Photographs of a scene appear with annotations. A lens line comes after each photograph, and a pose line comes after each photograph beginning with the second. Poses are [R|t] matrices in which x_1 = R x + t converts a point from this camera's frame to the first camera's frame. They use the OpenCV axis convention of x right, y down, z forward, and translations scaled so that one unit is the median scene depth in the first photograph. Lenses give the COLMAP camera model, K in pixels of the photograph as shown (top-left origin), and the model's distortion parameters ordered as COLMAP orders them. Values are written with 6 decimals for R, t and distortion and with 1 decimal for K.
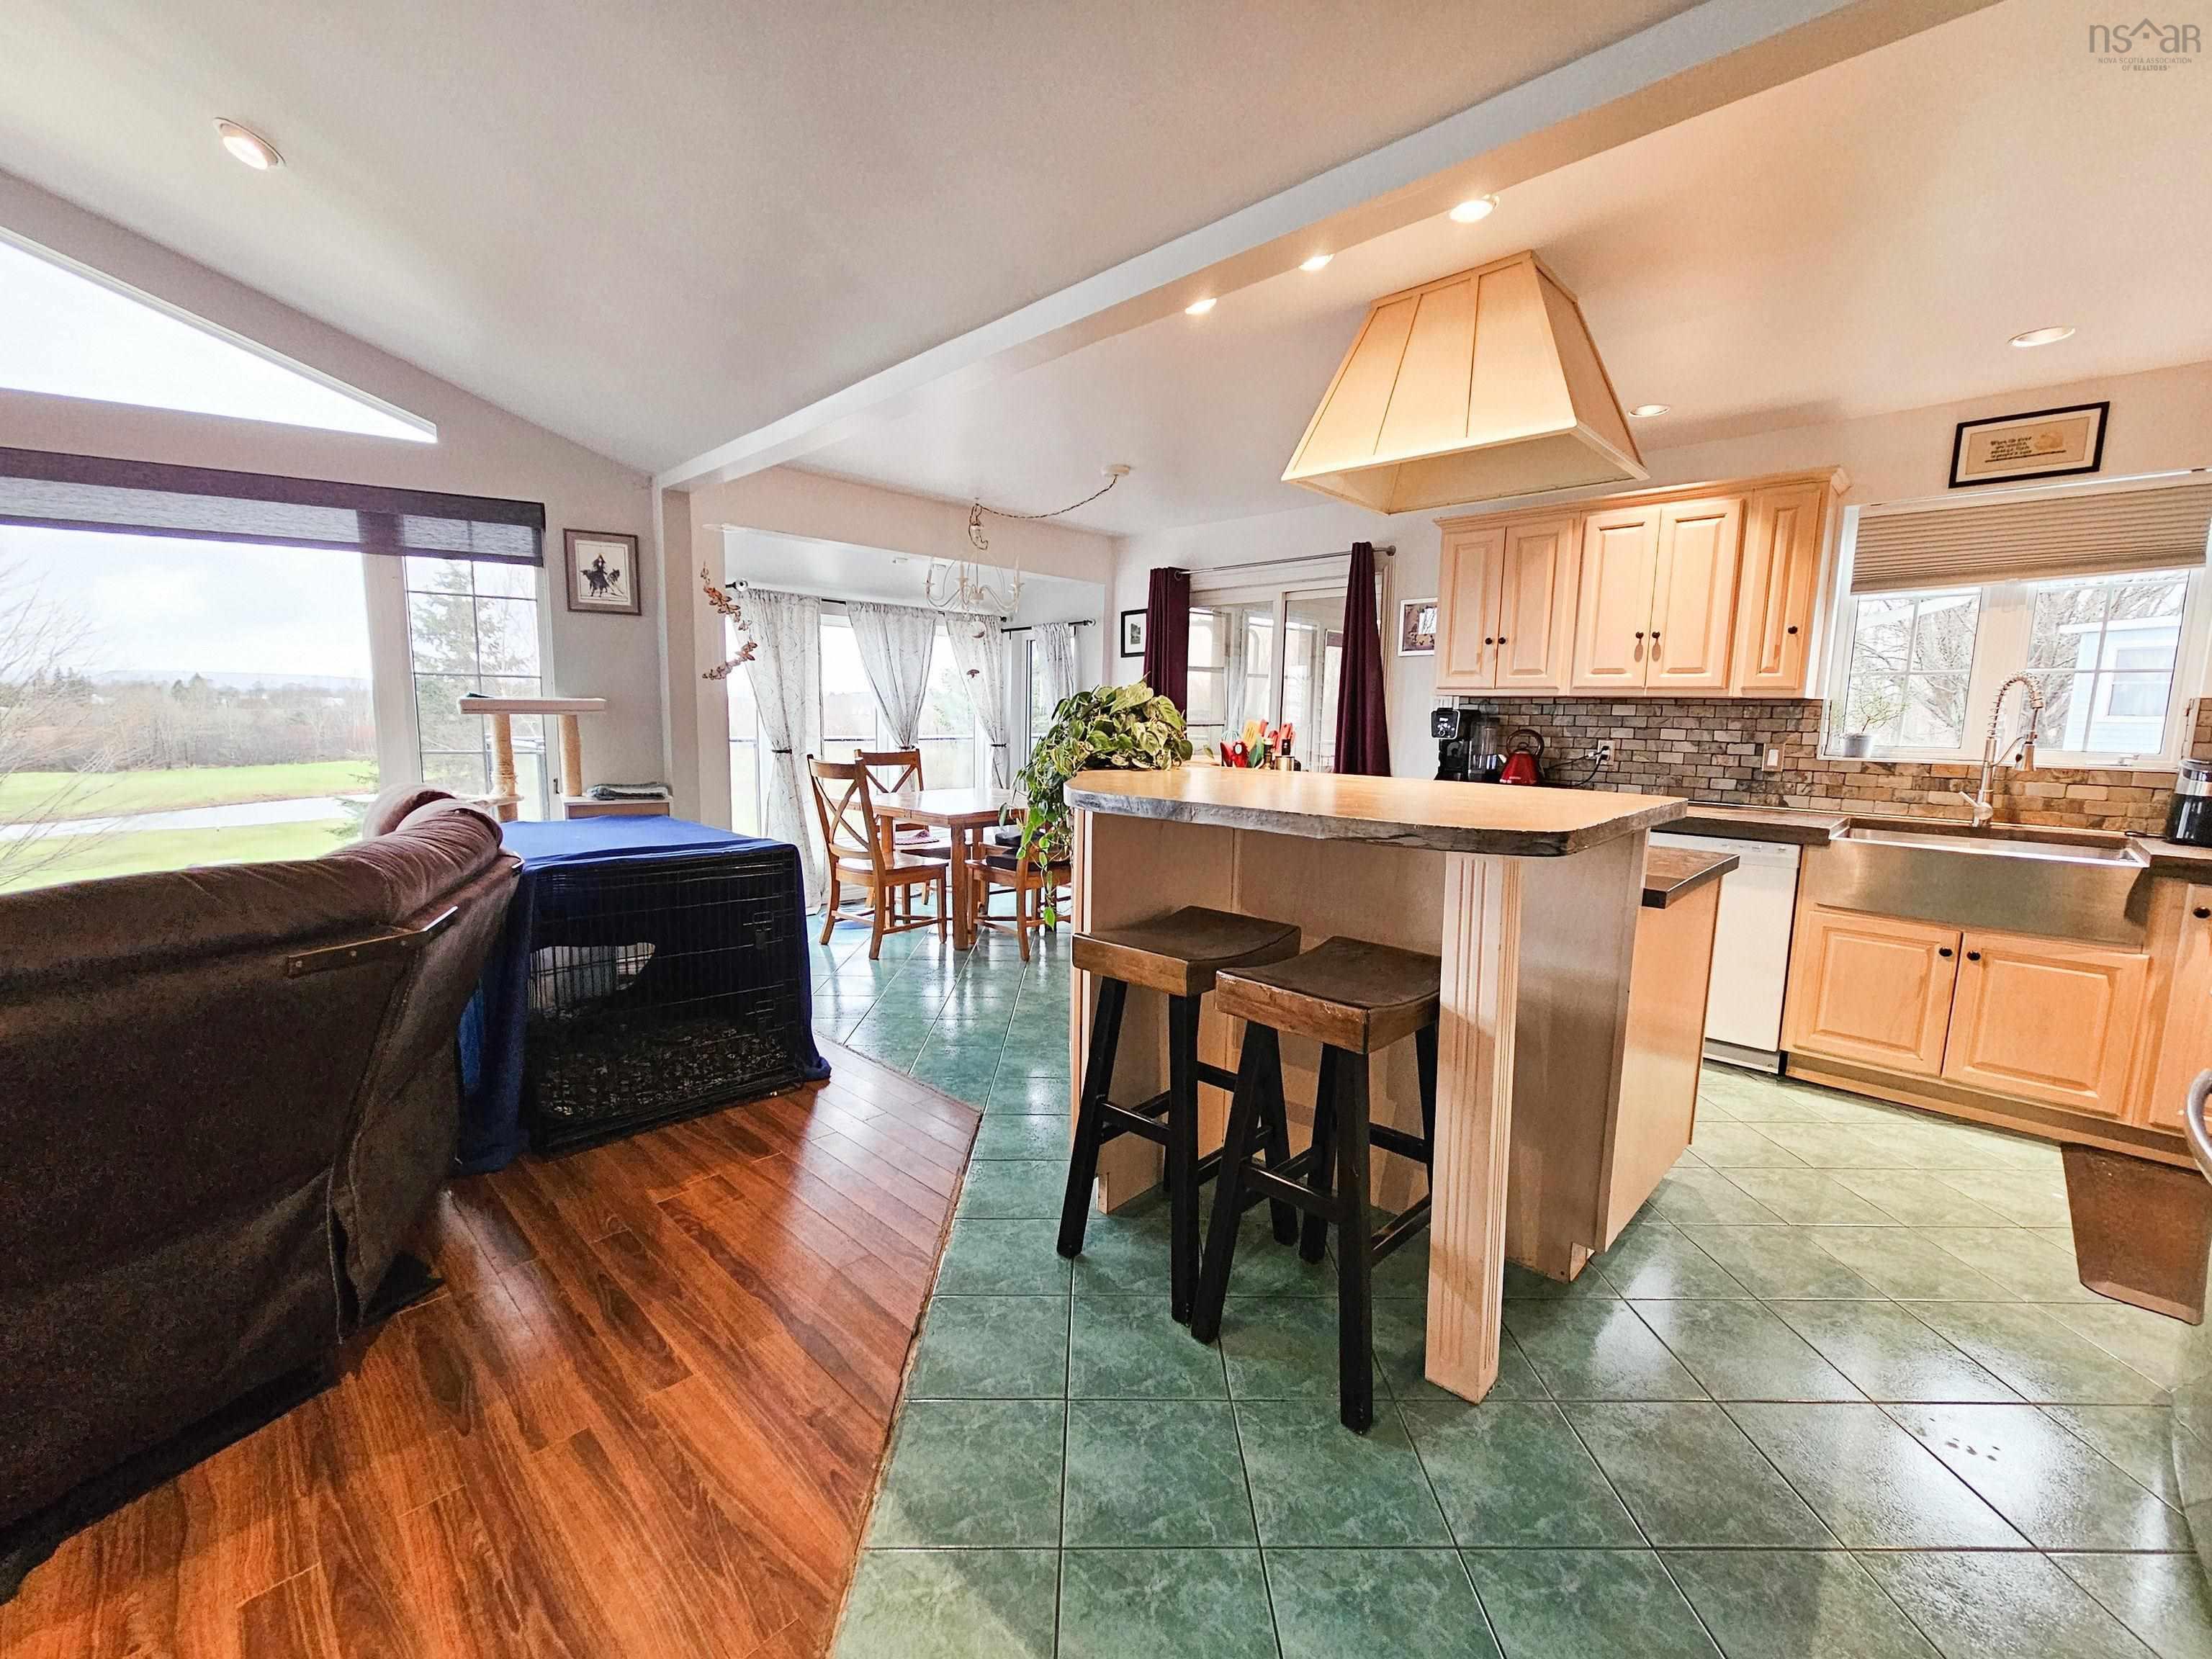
lens RADIAL K [[914.3, 0, 1109.5], [0, 914.3, 830.3], [0, 0, 1]] dist [-0.001178, 0.000371]
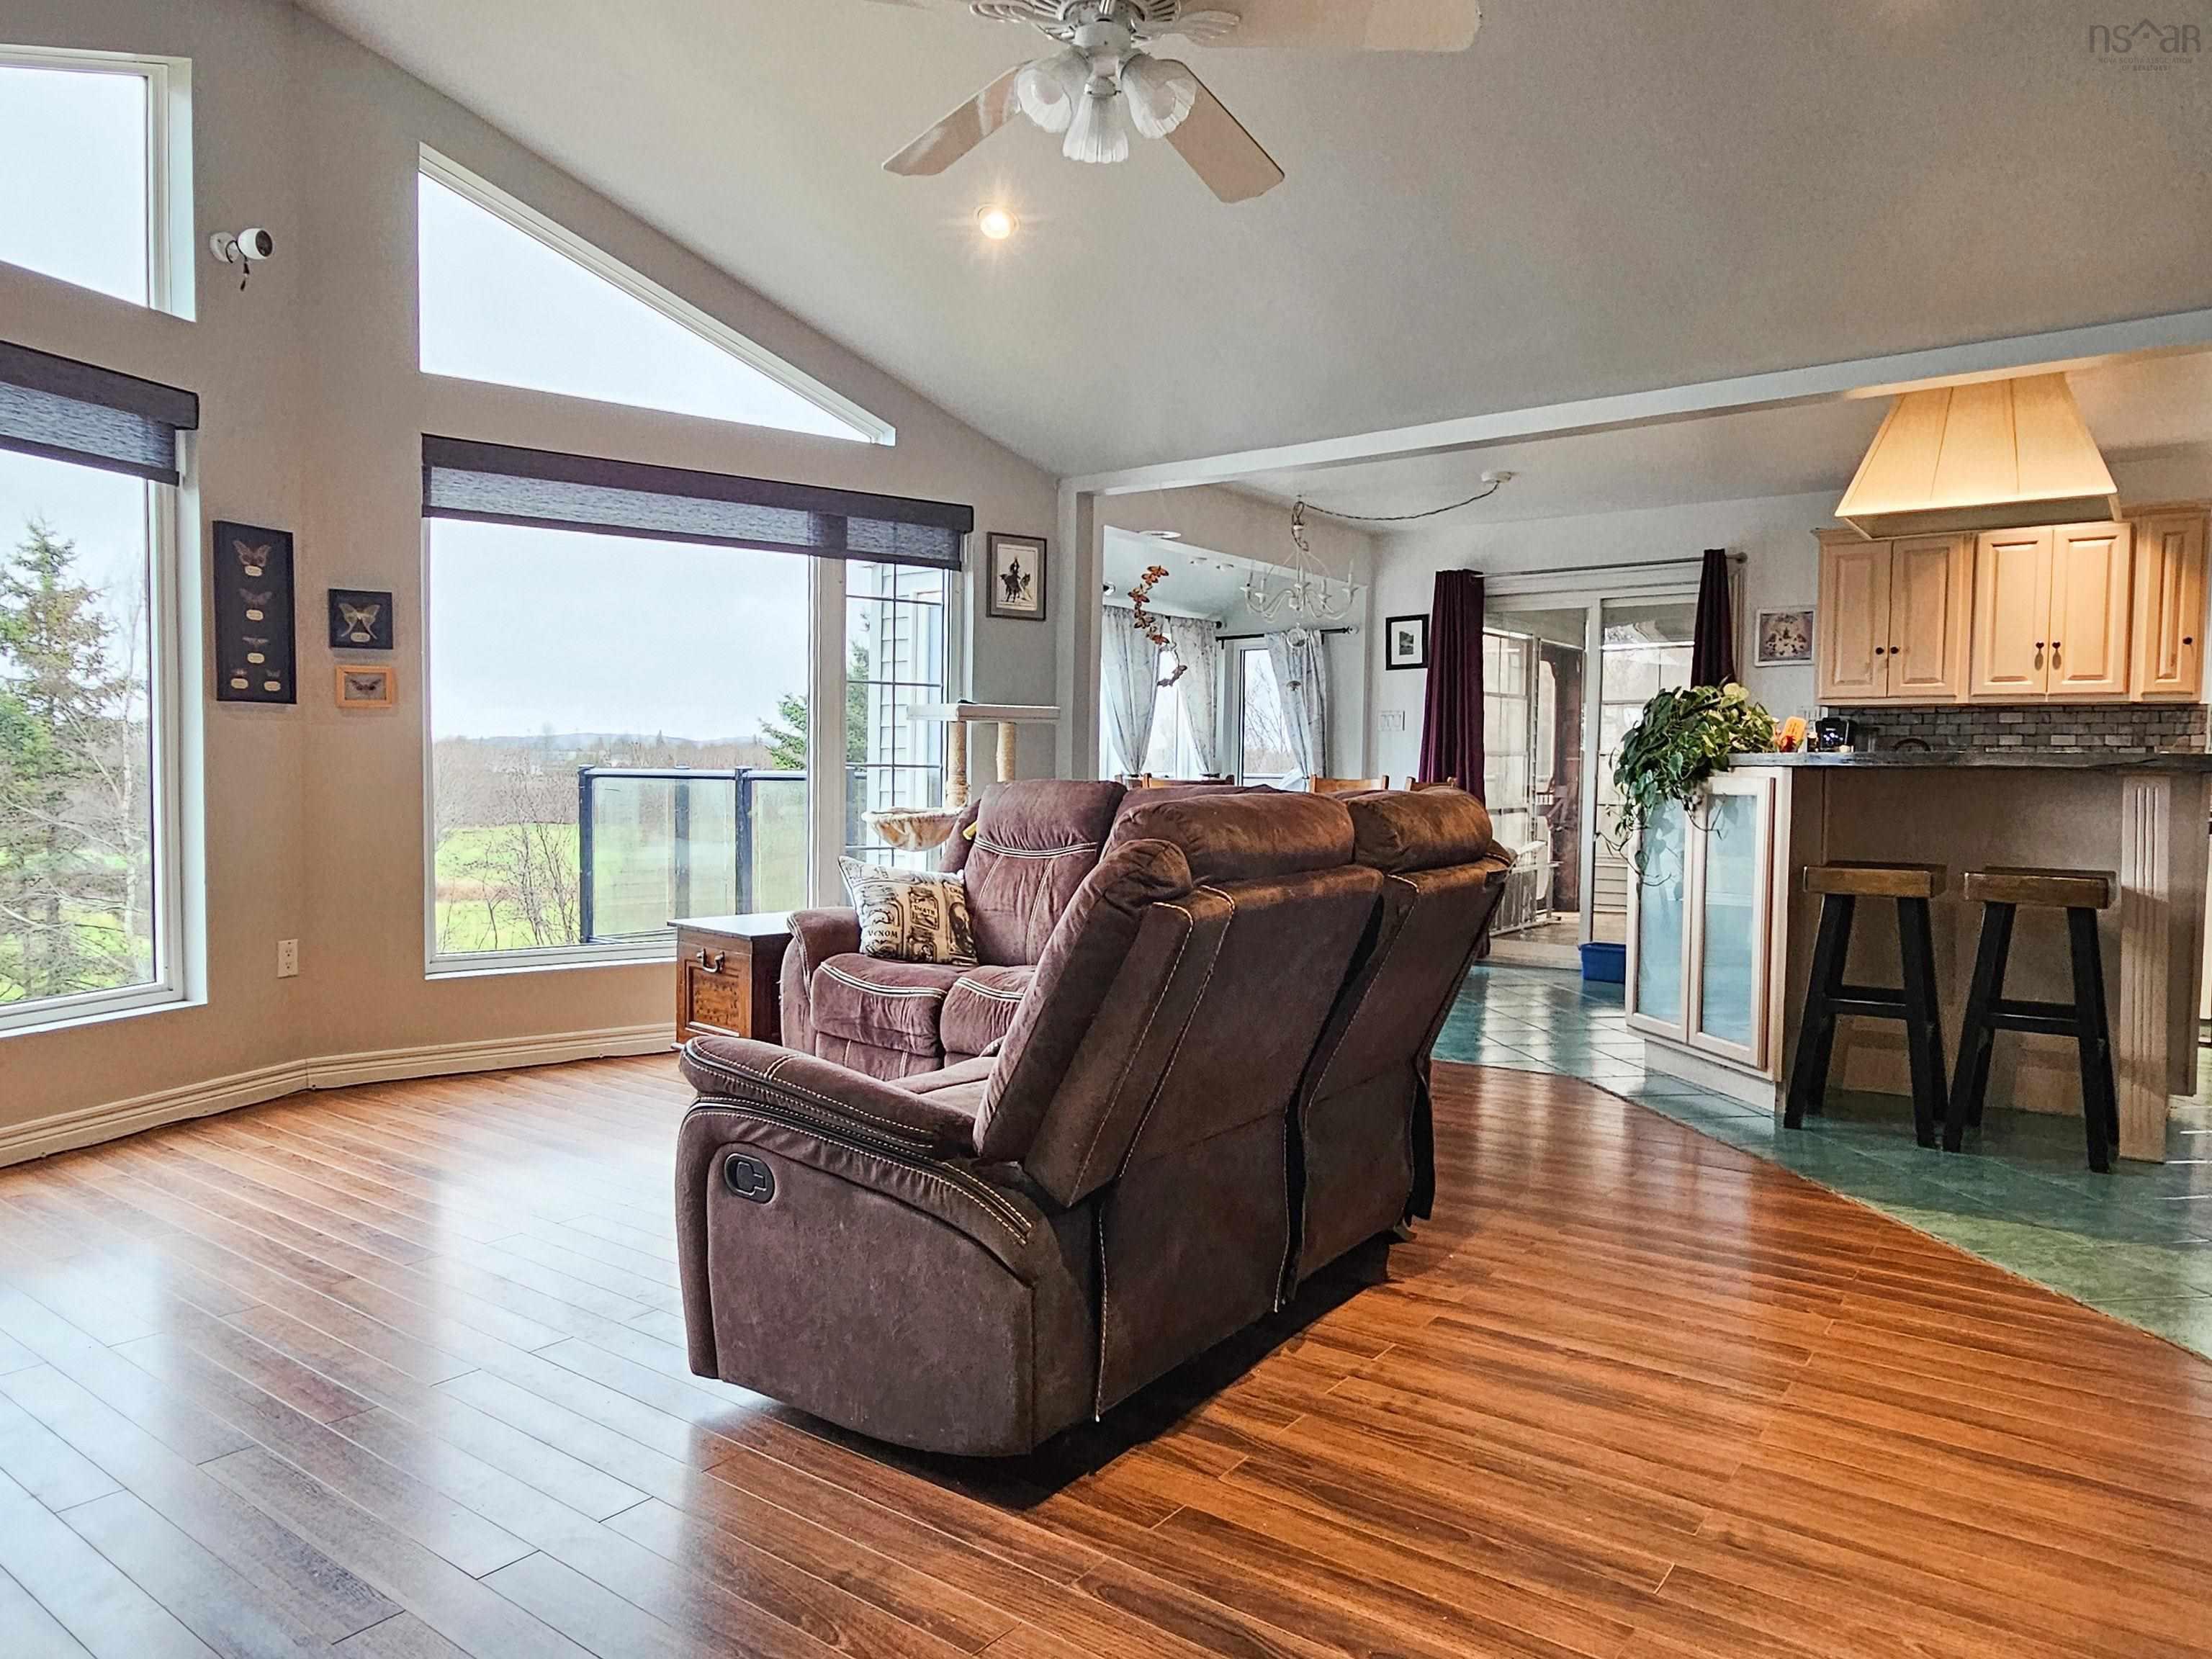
lens RADIAL K [[1431.6, 0, 1090.2], [0, 1431.6, 834.9], [0, 0, 1]] dist [-0.004853, 0.002522]
pose [[0.993708, -0.011581, 0.111404, -0.685736], [0.020414, 0.996707, -0.078476, 0.110764], [-0.110128, 0.080256, 0.990672, -0.492072]]
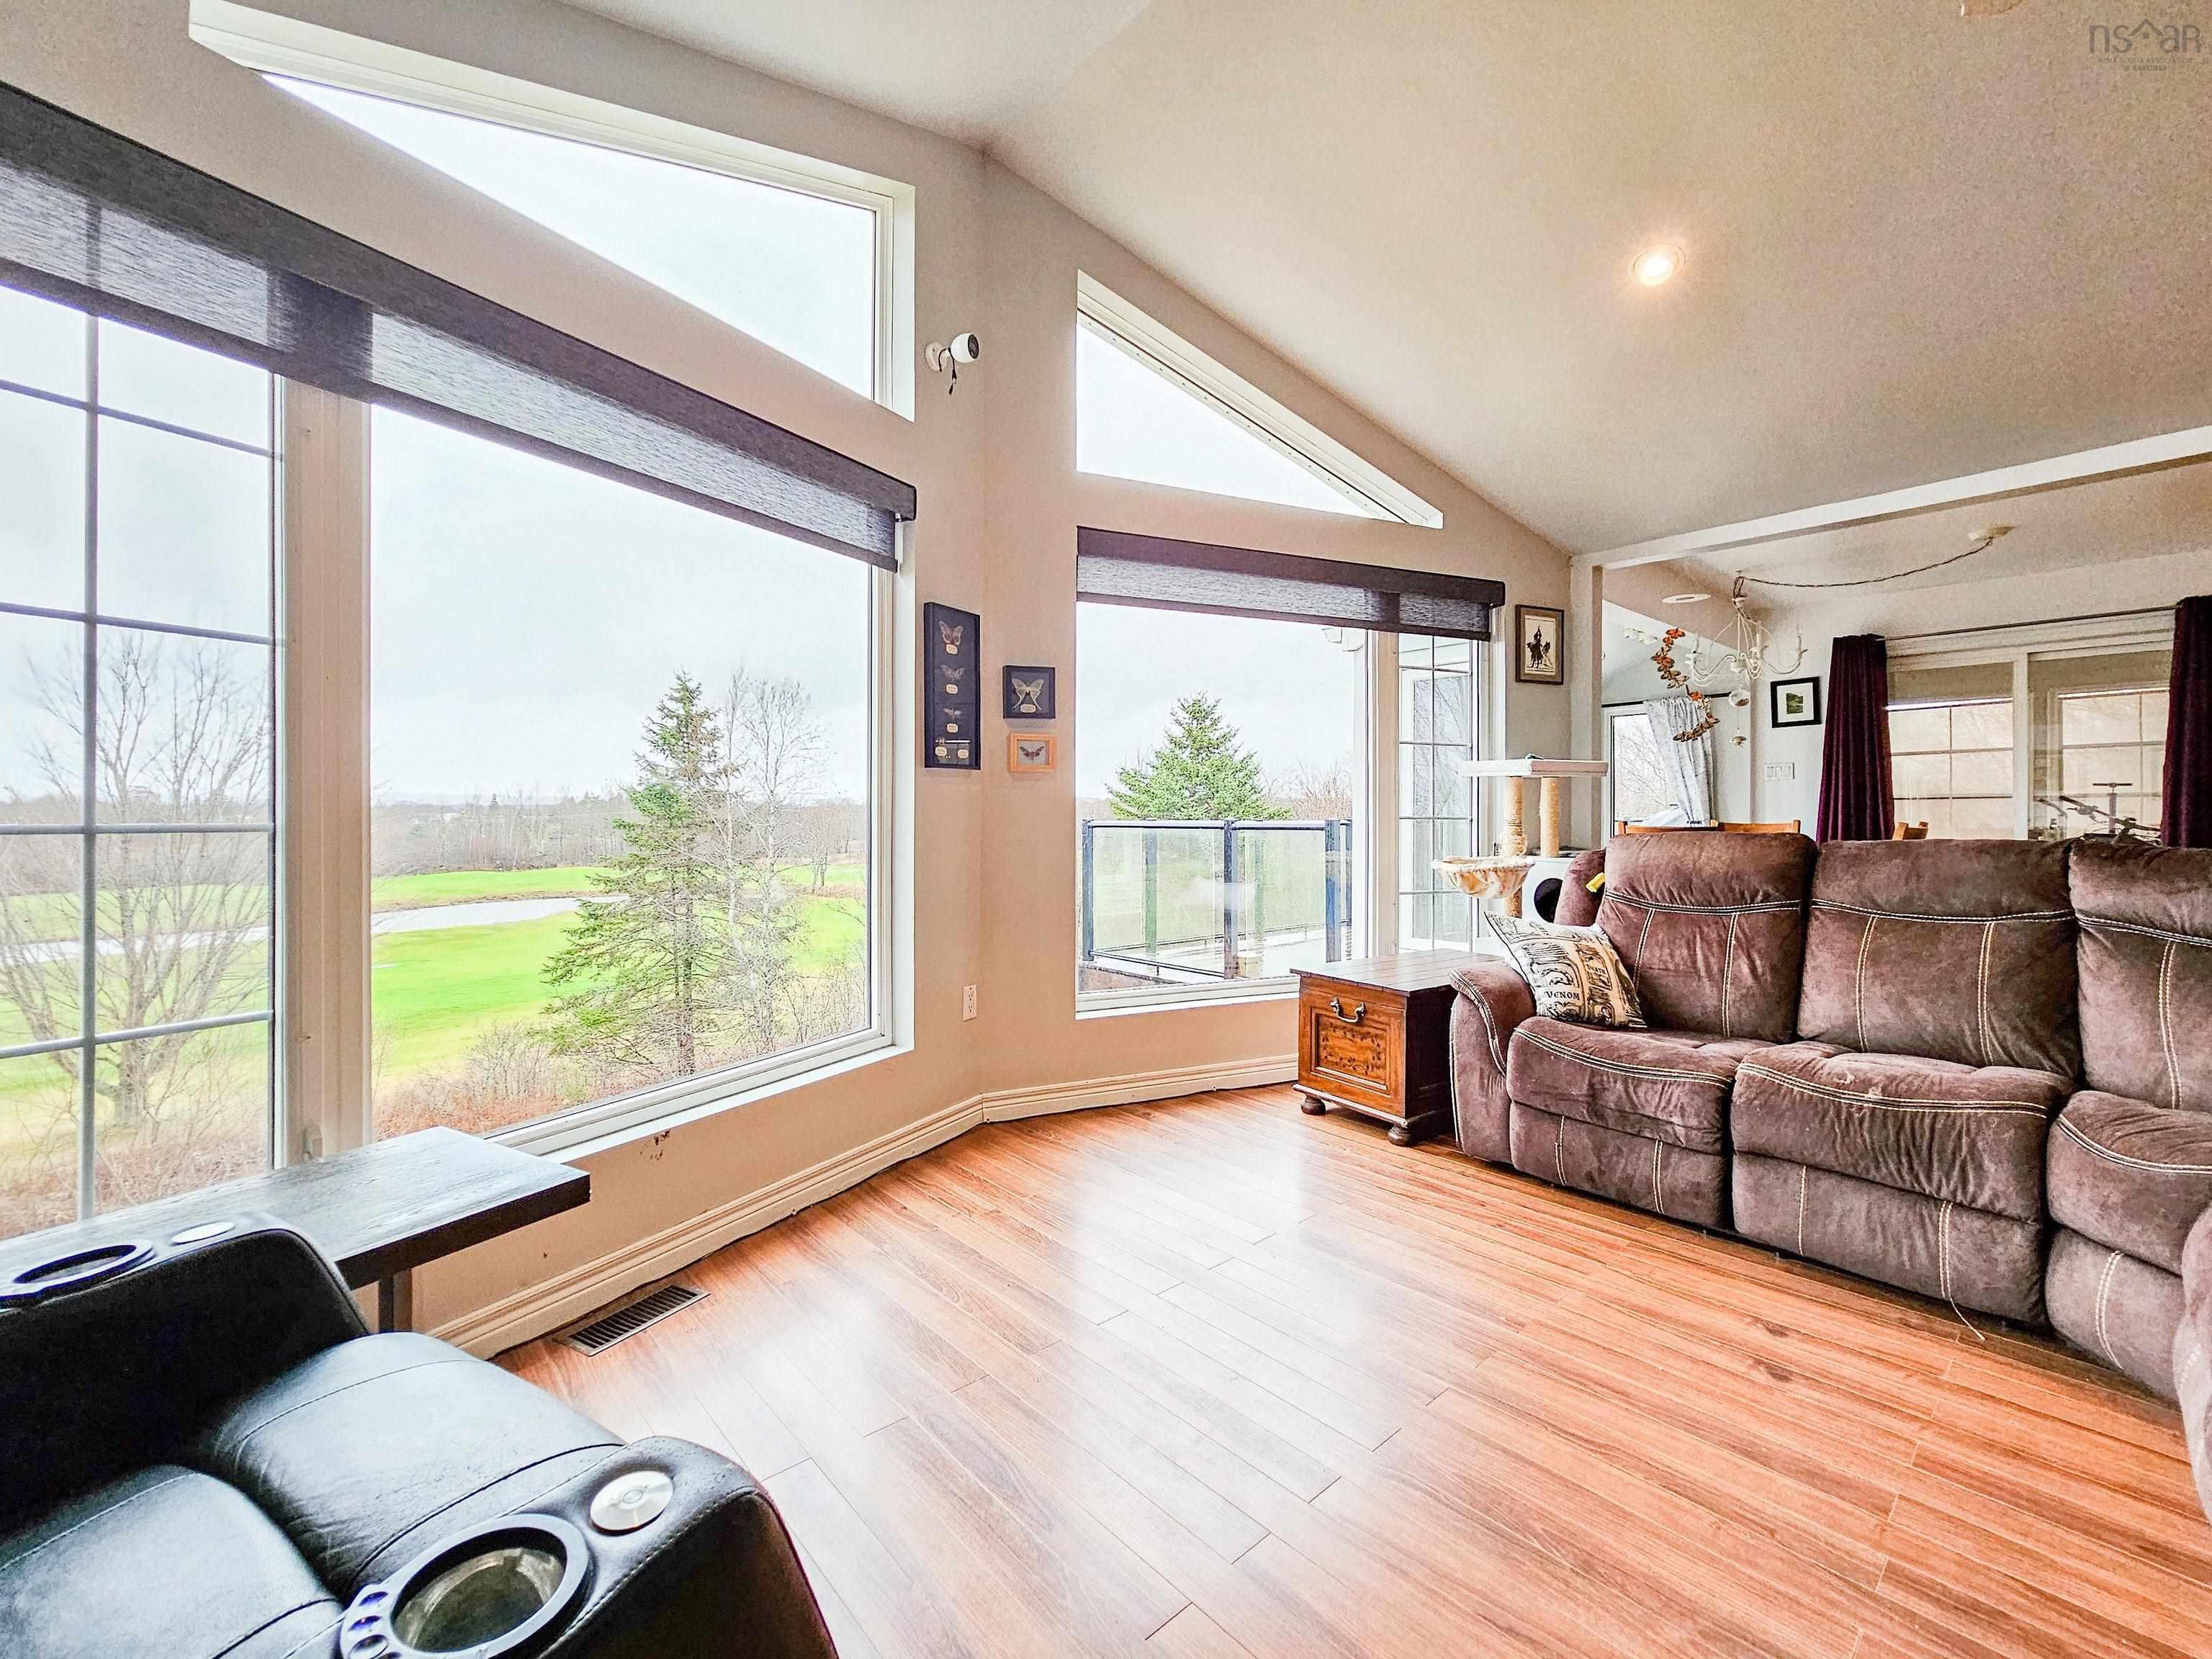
lens RADIAL K [[929.1, 0, 1095.3], [0, 929.1, 815.2], [0, 0, 1]] dist [-0.001541, 0.000216]
pose [[0.995647, -0.017971, -0.091456, -1.023521], [0.006223, 0.991864, -0.127149, 0.045777], [0.092996, 0.126026, 0.987658, -0.076267]]
